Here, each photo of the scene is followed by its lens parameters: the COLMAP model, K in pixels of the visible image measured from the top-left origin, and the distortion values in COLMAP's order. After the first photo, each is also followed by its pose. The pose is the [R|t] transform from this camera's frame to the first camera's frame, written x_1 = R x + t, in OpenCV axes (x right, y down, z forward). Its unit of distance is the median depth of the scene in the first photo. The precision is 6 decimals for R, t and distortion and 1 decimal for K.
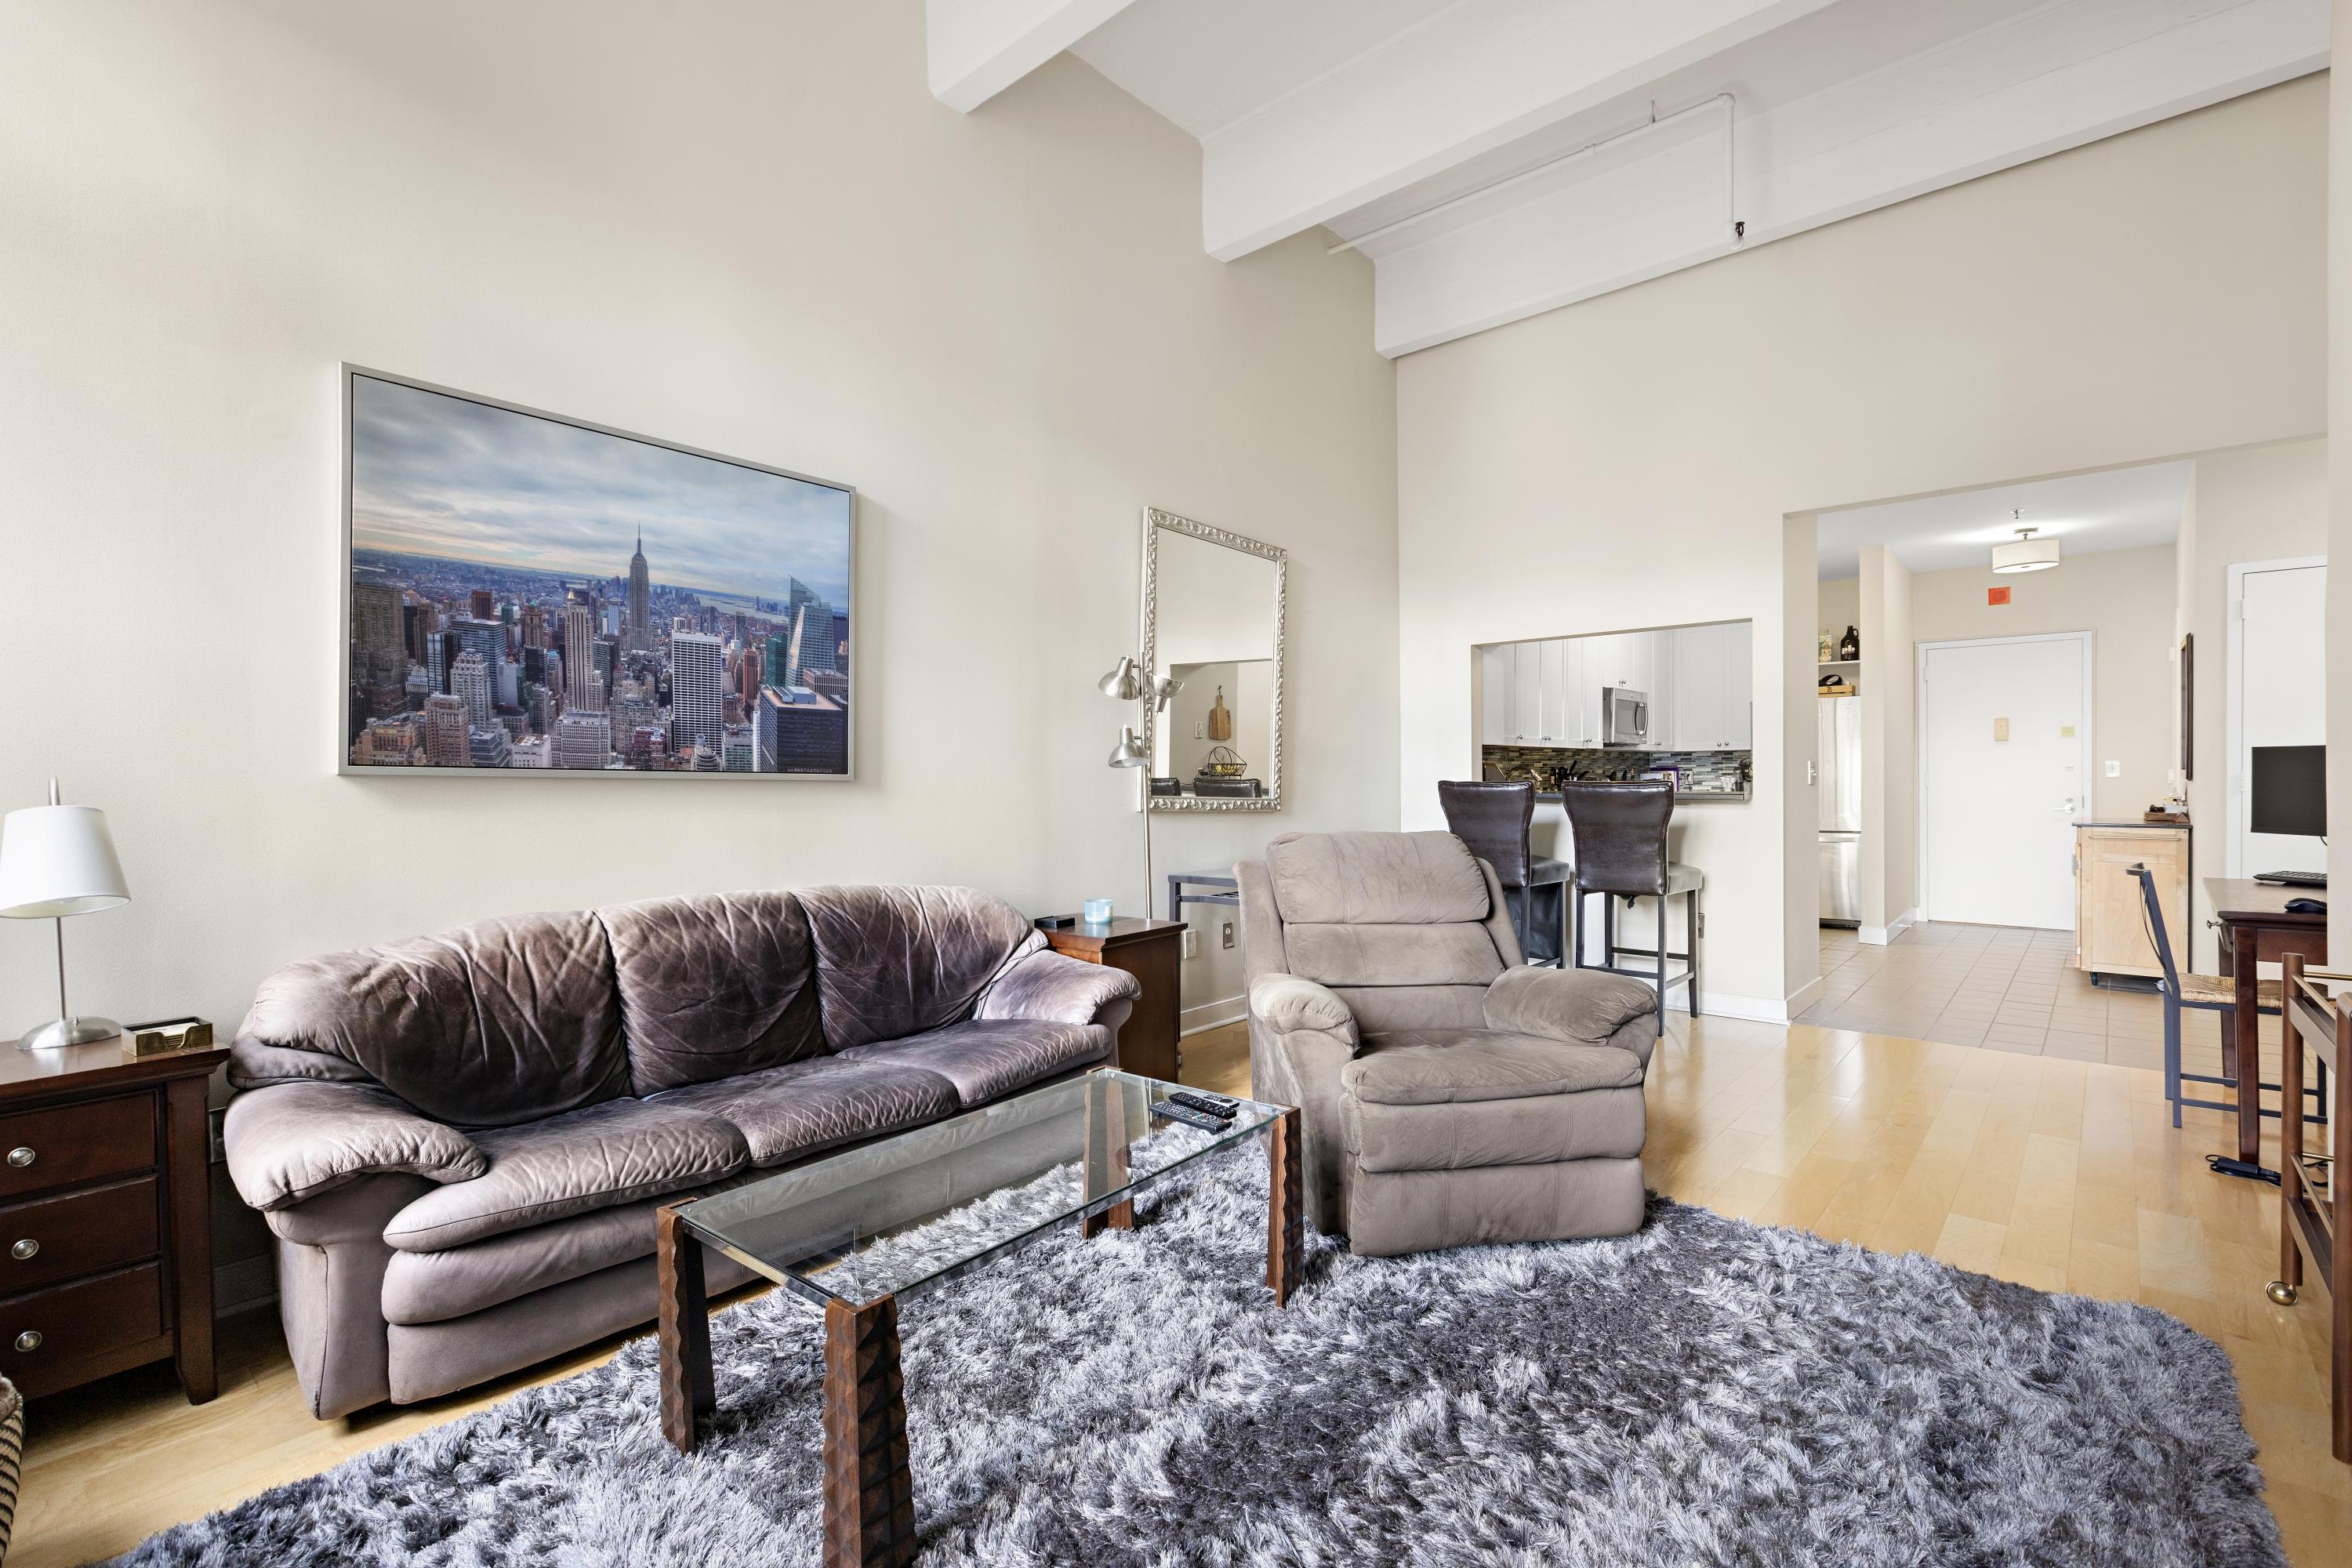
lens RADIAL K [[1051.2, 0, 1179.6], [0, 1051.2, 789.5], [0, 0, 1]] dist [-0.001226, 0.001032]
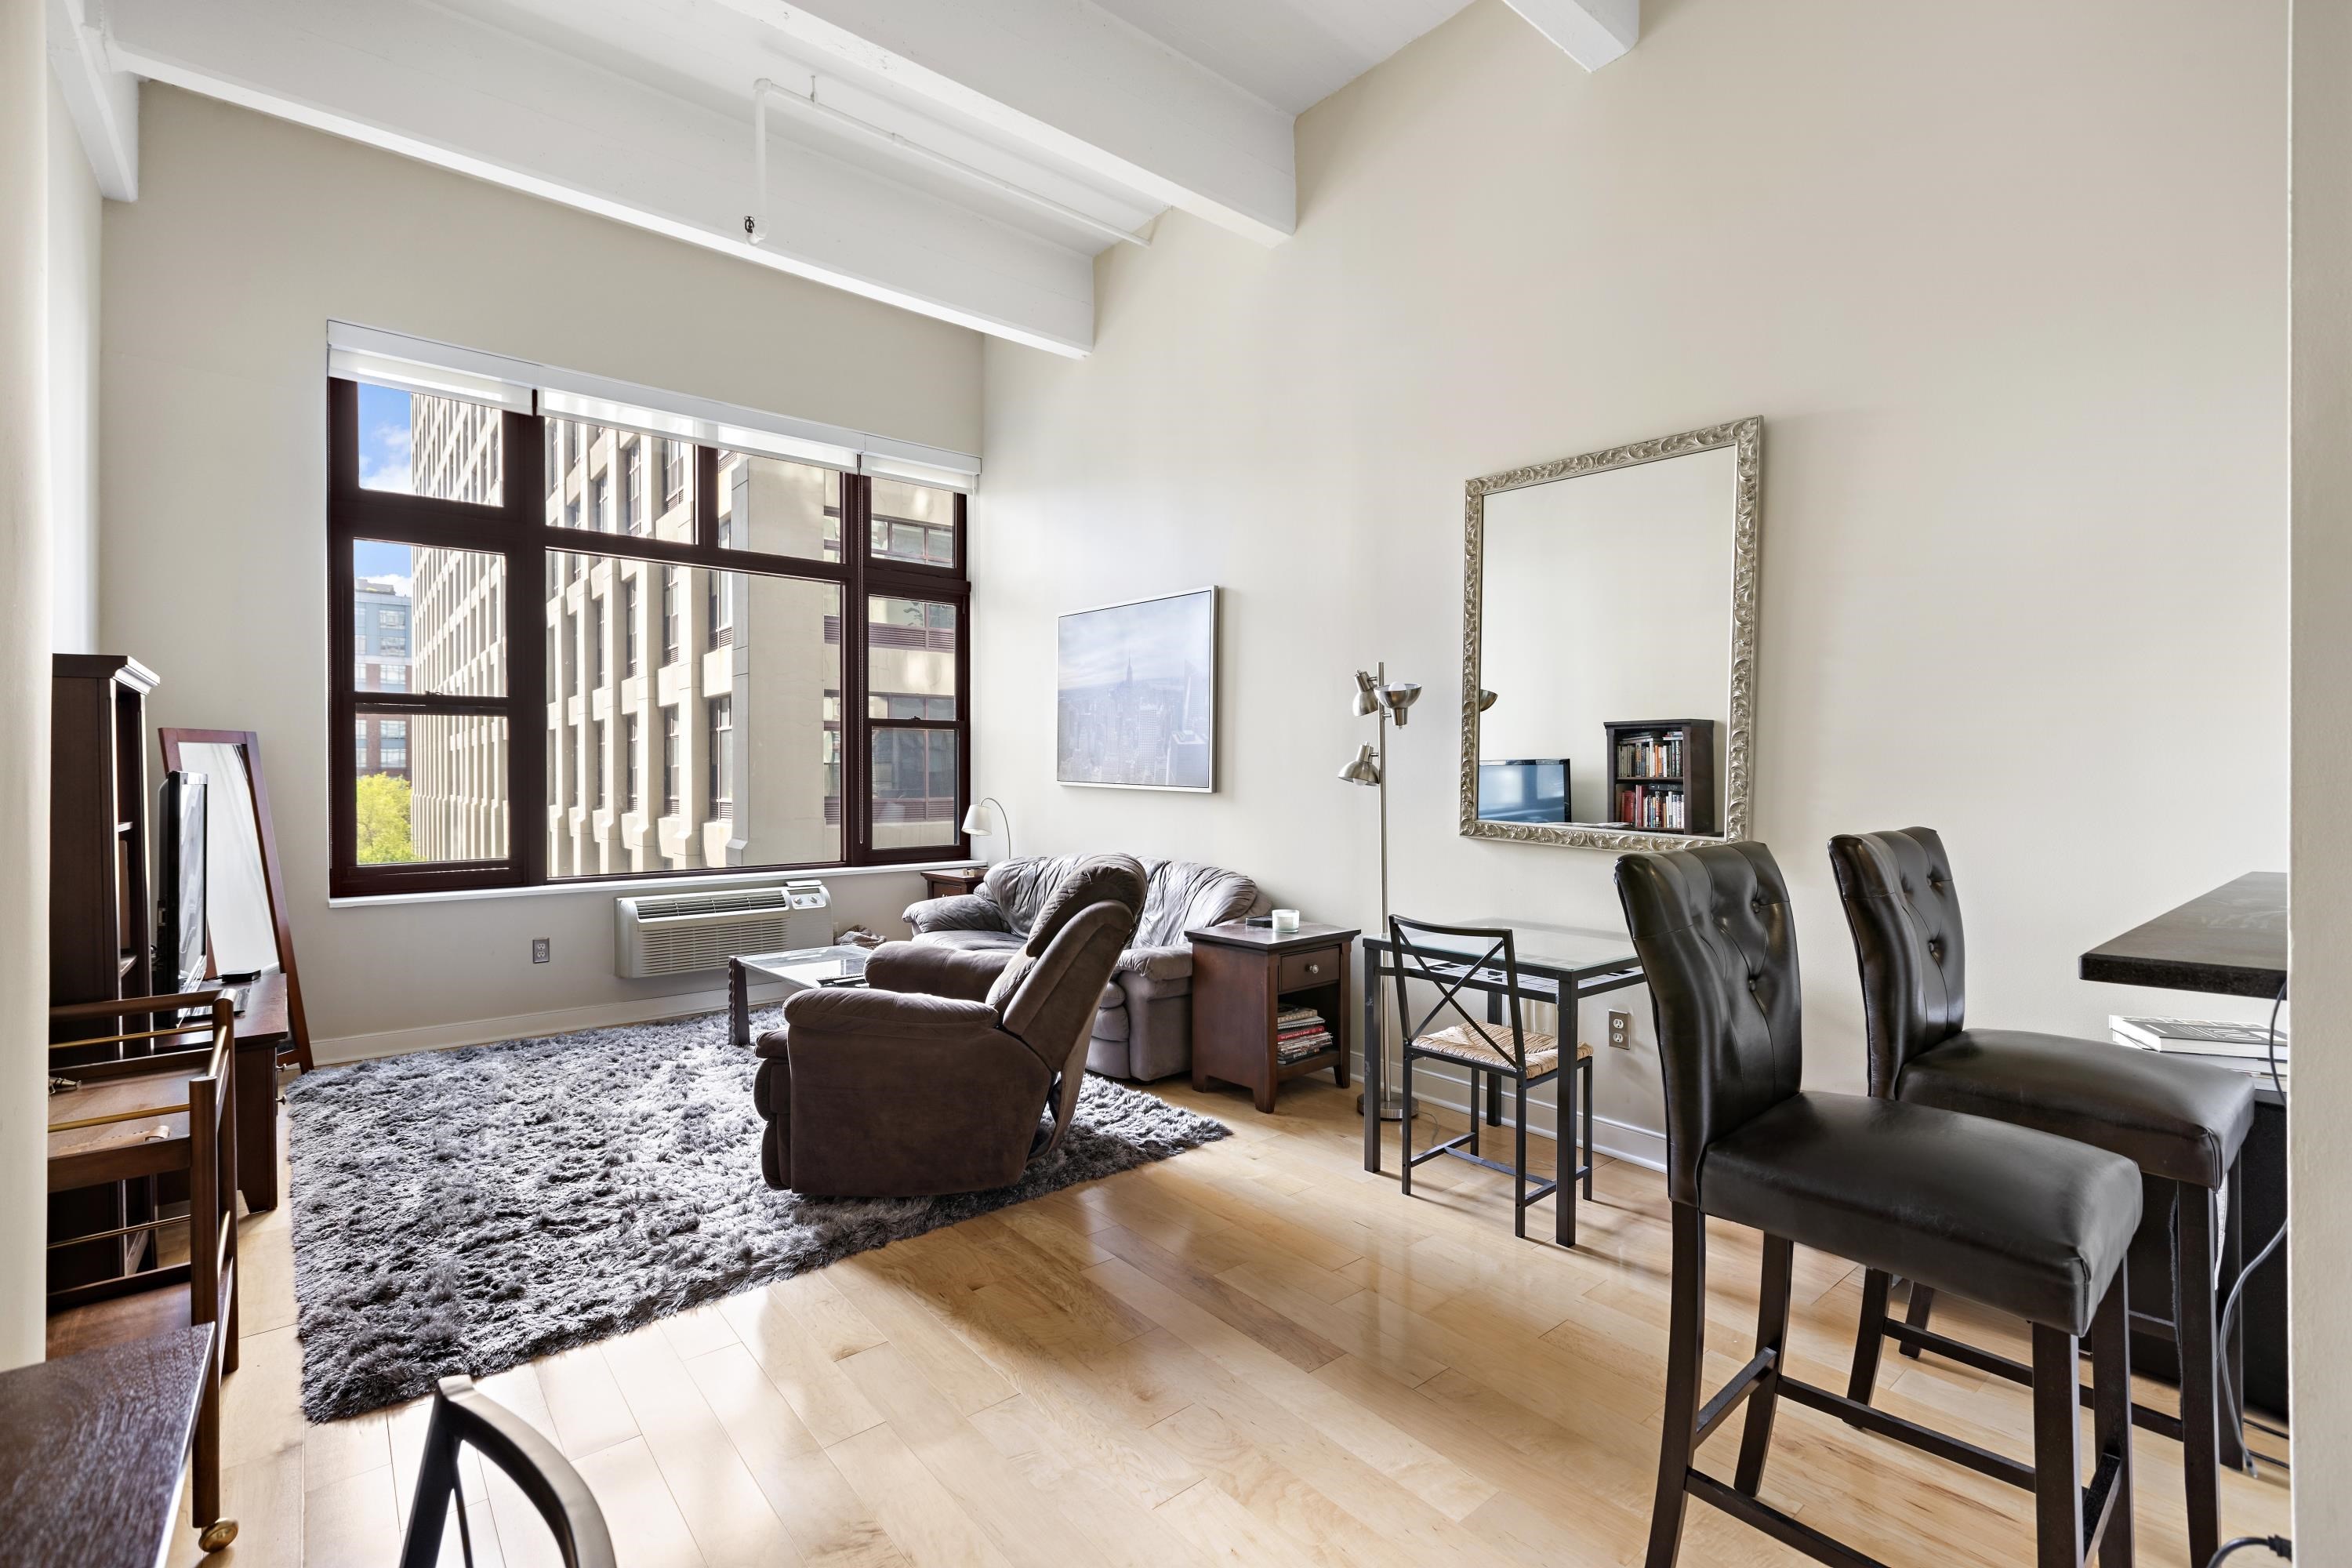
lens RADIAL K [[1051.2, 0, 1177.1], [0, 1051.2, 778.7], [0, 0, 1]] dist [-0.001226, 0.001032]
pose [[-0.153081, 0.011779, -0.988143, 1.184439], [-0.012218, 0.999830, 0.013811, -0.049329], [0.988138, 0.014187, -0.152911, 1.254475]]
